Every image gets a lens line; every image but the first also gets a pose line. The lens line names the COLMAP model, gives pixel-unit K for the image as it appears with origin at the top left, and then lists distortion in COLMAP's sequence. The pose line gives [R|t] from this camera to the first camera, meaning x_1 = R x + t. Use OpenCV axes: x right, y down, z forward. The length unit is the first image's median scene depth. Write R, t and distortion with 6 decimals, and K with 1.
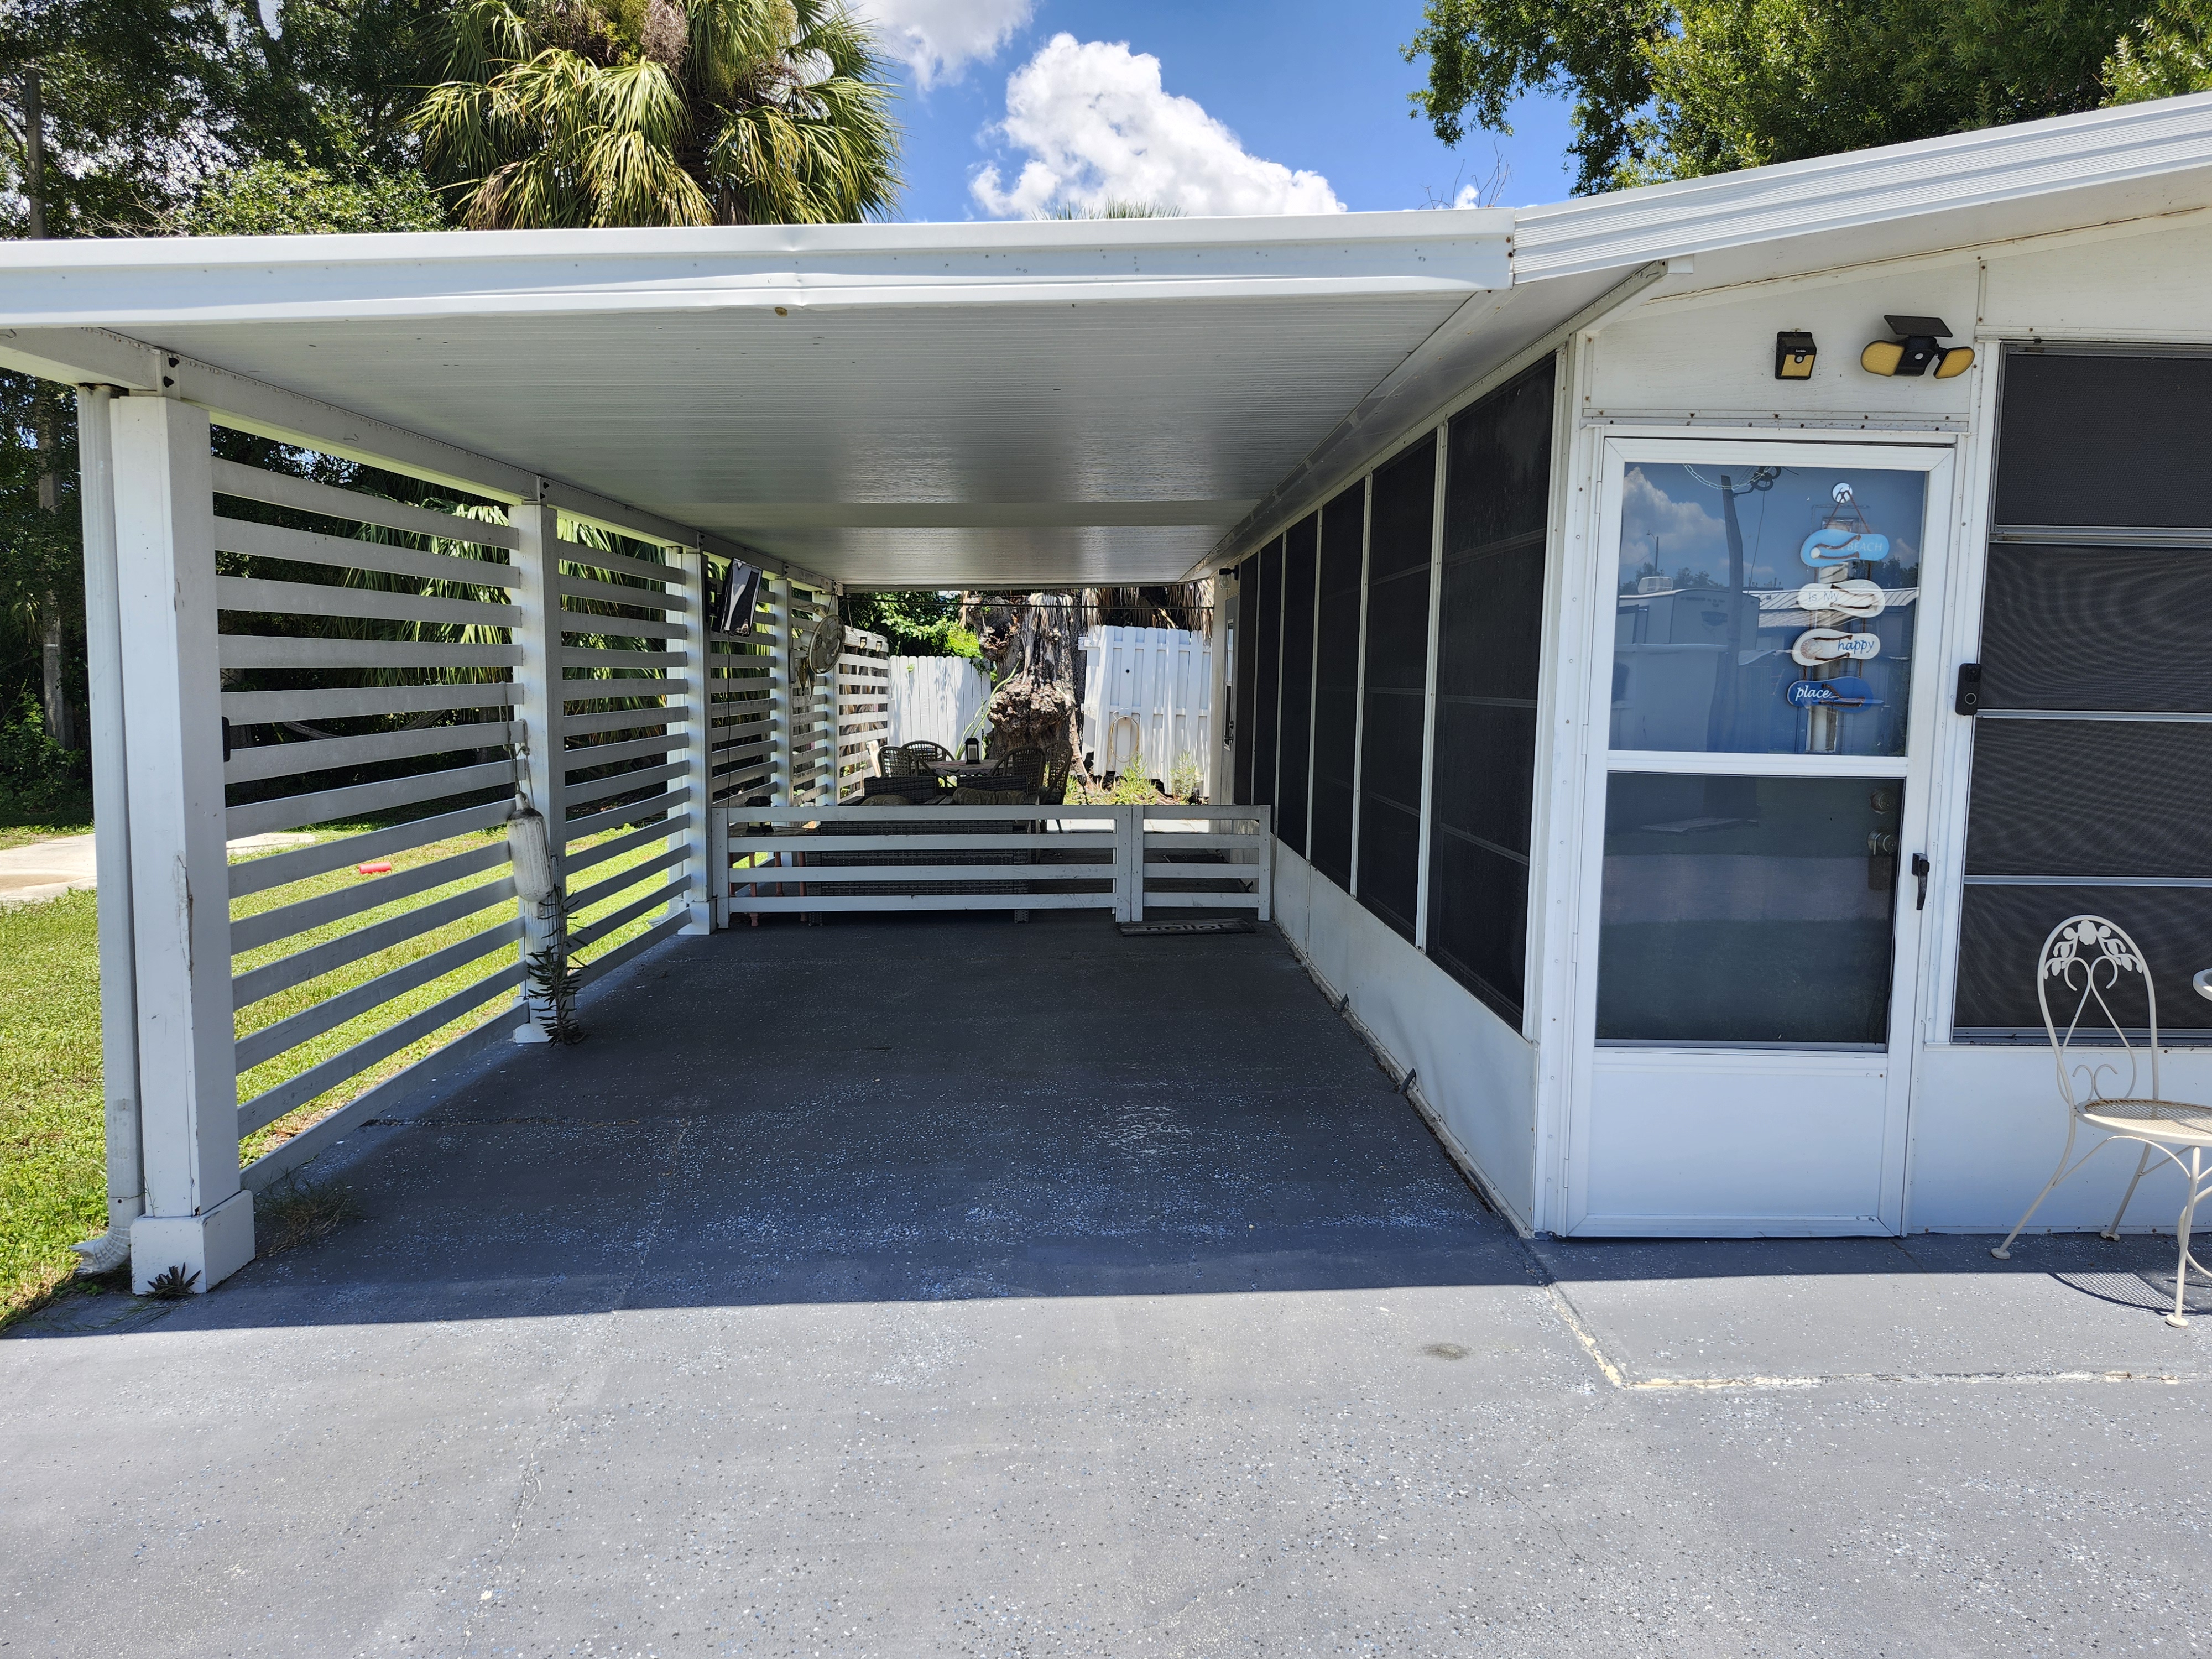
lens RADIAL K [[1598.0, 0, 1147.6], [0, 1598.0, 831.9], [0, 0, 1]] dist [0.005626, 0.000715]
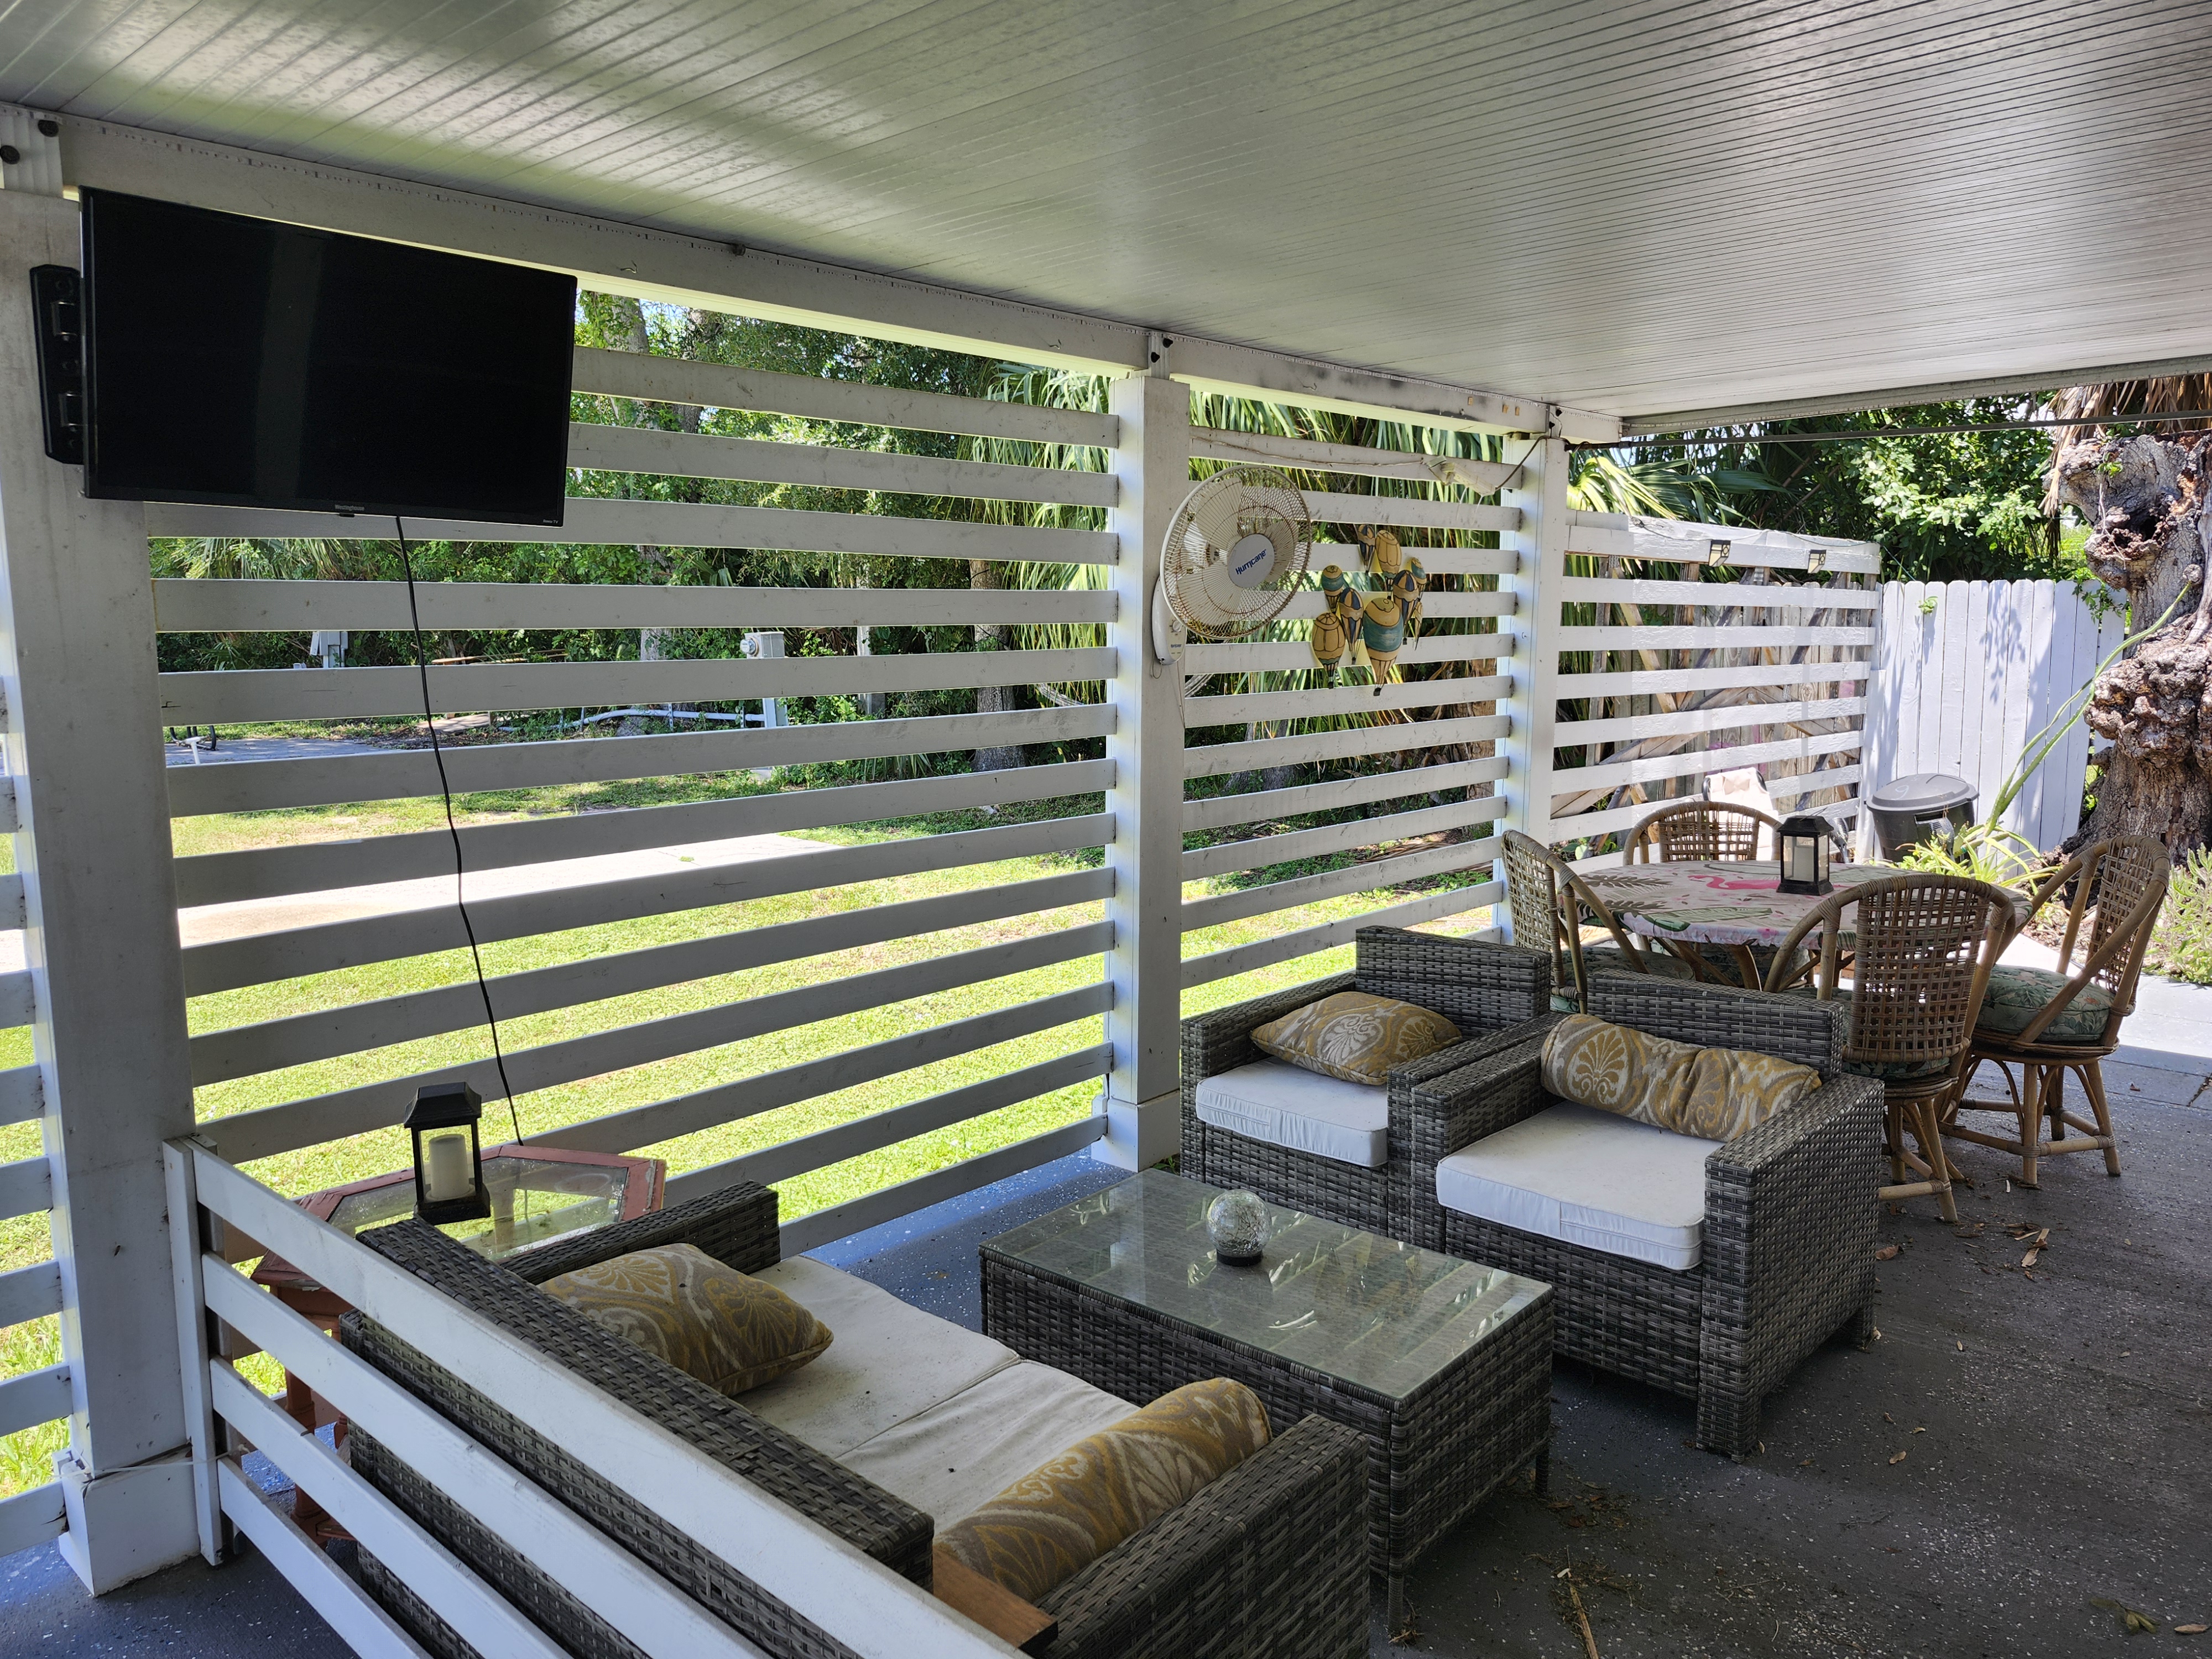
lens RADIAL K [[1517.6, 0, 1108.9], [0, 1517.6, 822.2], [0, 0, 1]] dist [0.082313, -0.108033]
pose [[0.694830, 0.088907, -0.713658, 0.016503], [-0.061002, 0.996039, 0.064693, -0.055331], [0.716582, -0.001416, 0.697501, 0.525641]]
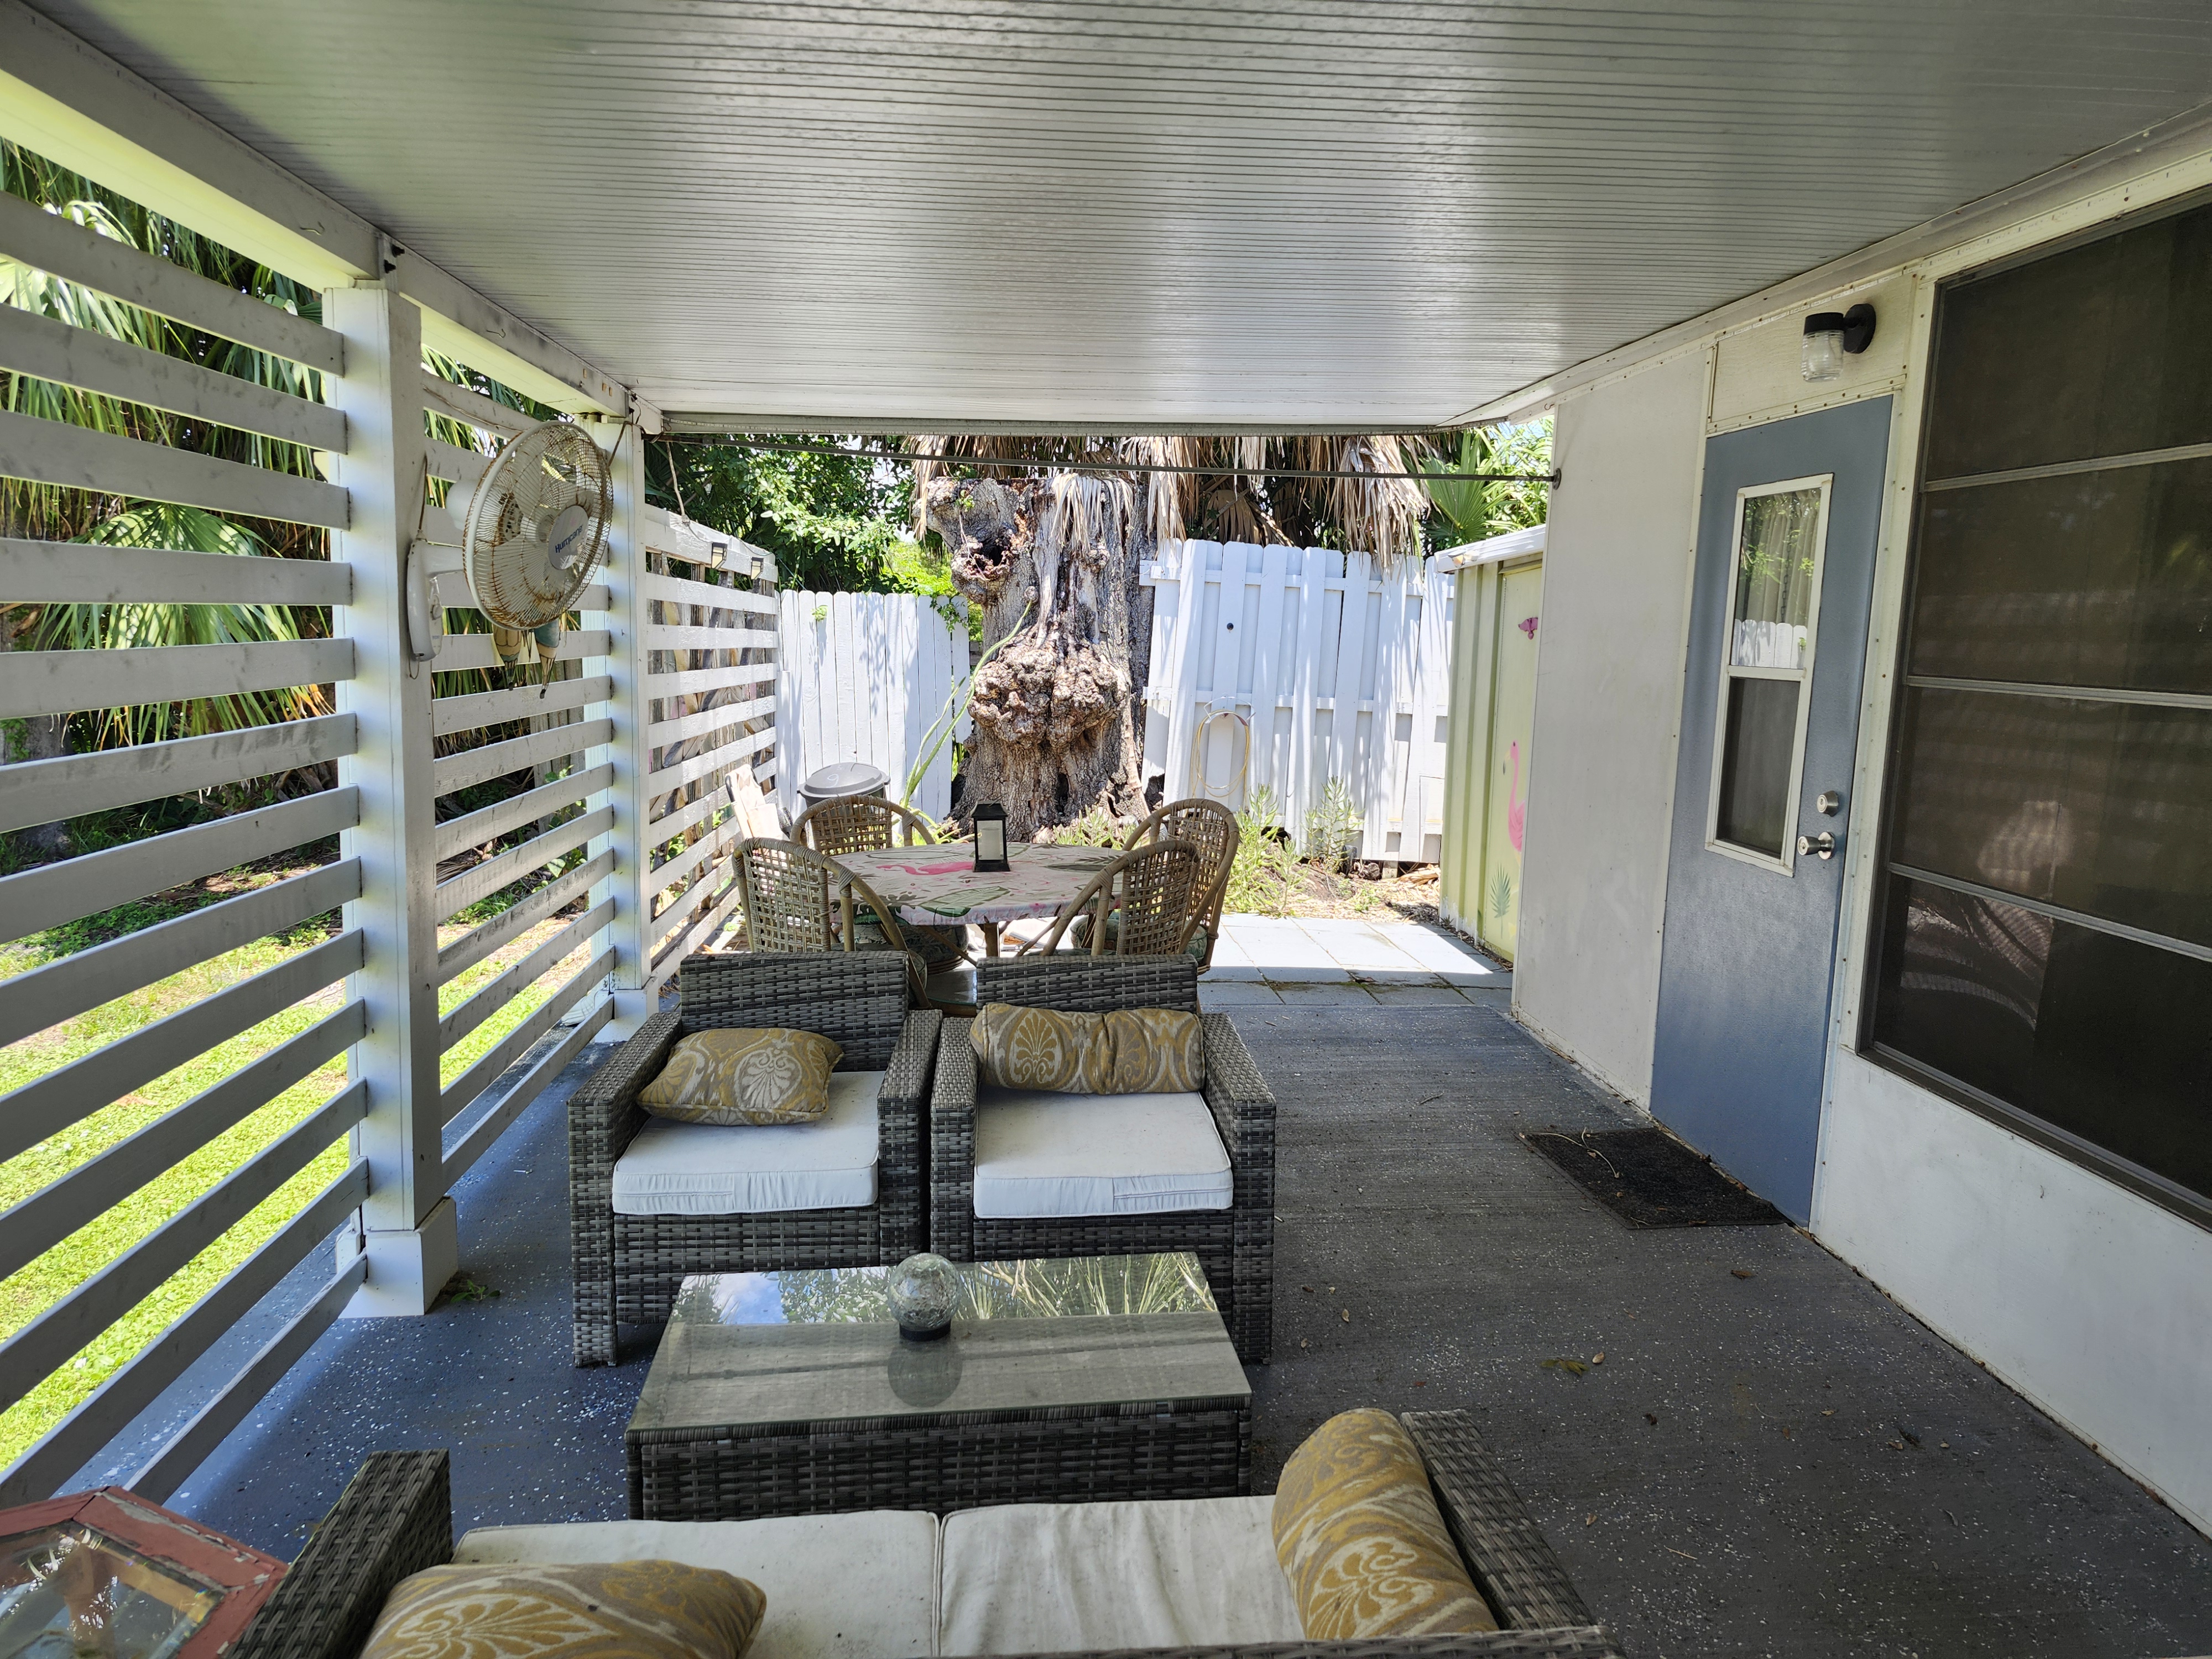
lens RADIAL K [[1517.6, 0, 1108.9], [0, 1517.6, 822.2], [0, 0, 1]] dist [0.082313, -0.108033]
pose [[0.998891, 0.008595, 0.046301, -0.077760], [-0.010055, 0.999456, 0.031409, -0.051990], [-0.046005, -0.031840, 0.998434, 0.505079]]
